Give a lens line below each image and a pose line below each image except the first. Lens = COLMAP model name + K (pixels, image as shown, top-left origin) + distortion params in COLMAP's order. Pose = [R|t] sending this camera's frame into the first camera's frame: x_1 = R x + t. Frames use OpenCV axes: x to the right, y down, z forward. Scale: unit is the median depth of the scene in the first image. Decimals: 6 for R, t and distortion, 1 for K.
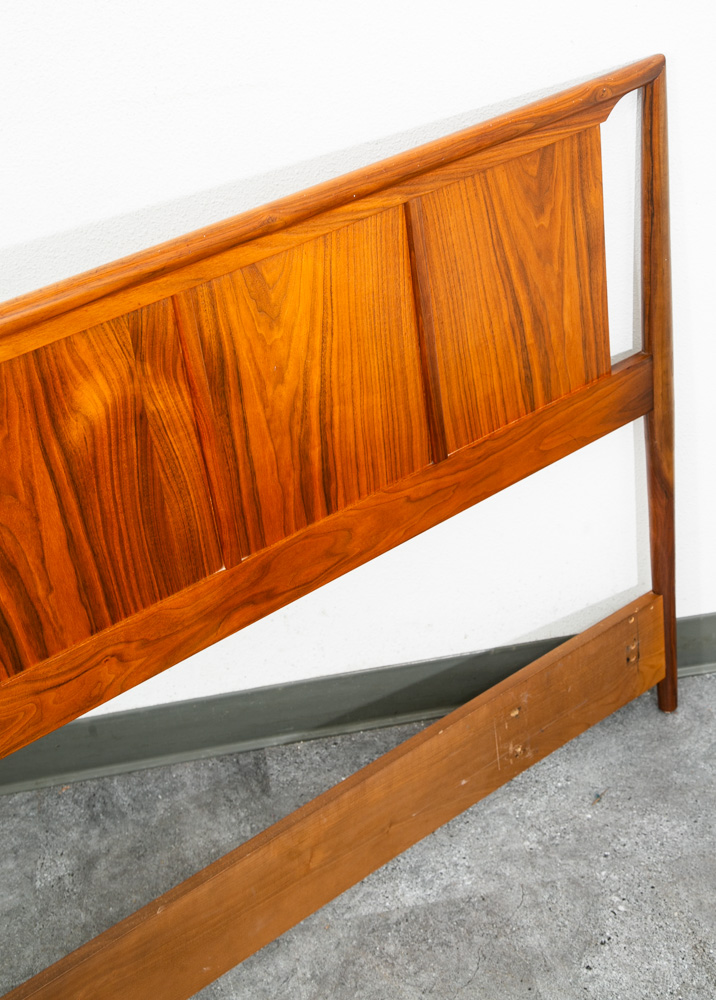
lens RADIAL K [[1572.3, 0, 374.5], [0, 1572.3, 418.3], [0, 0, 1]] dist [0.126774, 0.000000]
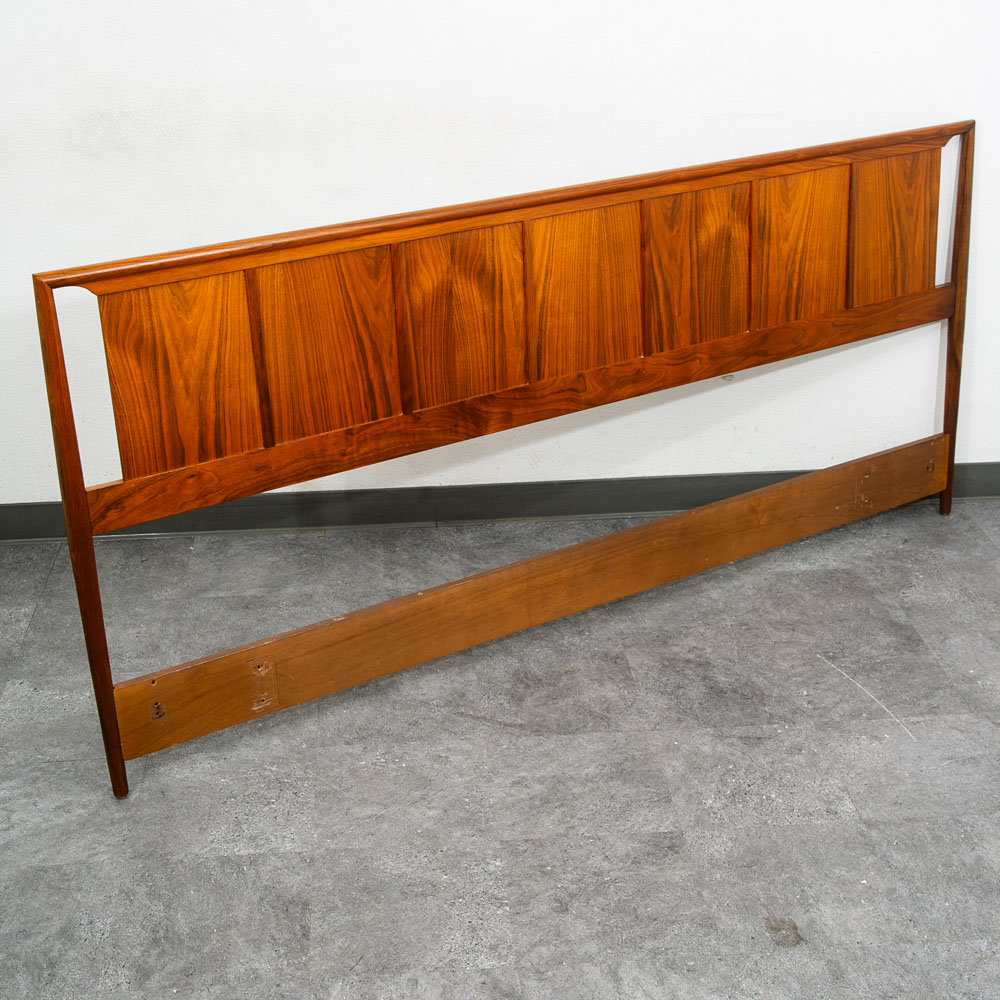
lens RADIAL K [[1574.3, 0, 494.8], [0, 1574.3, 500.8], [0, 0, 1]] dist [-0.010178, 0.000000]
pose [[0.994845, 0.087450, -0.051332, -0.269912], [-0.093697, 0.986322, -0.135609, 0.559029], [0.038771, 0.139719, 0.989432, -0.895212]]
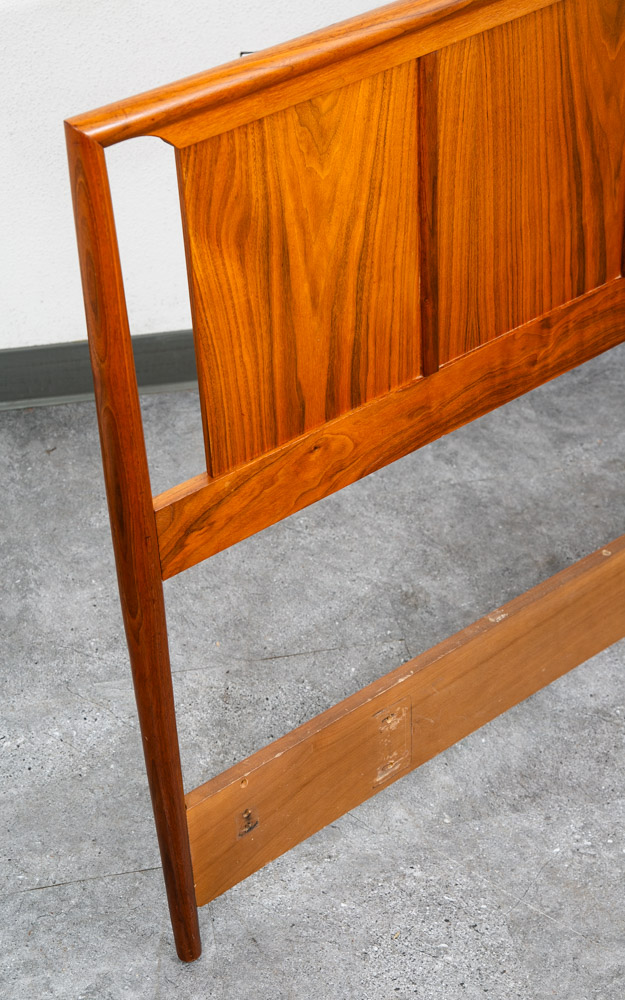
lens RADIAL K [[1753.1, 0, 271.6], [0, 1753.1, 536.2], [0, 0, 1]] dist [0.208026, 0.000000]
pose [[0.998679, 0.031423, 0.040667, -0.691984], [-0.035699, 0.993391, 0.109086, 0.307596], [-0.036970, -0.110394, 0.993200, -0.351901]]
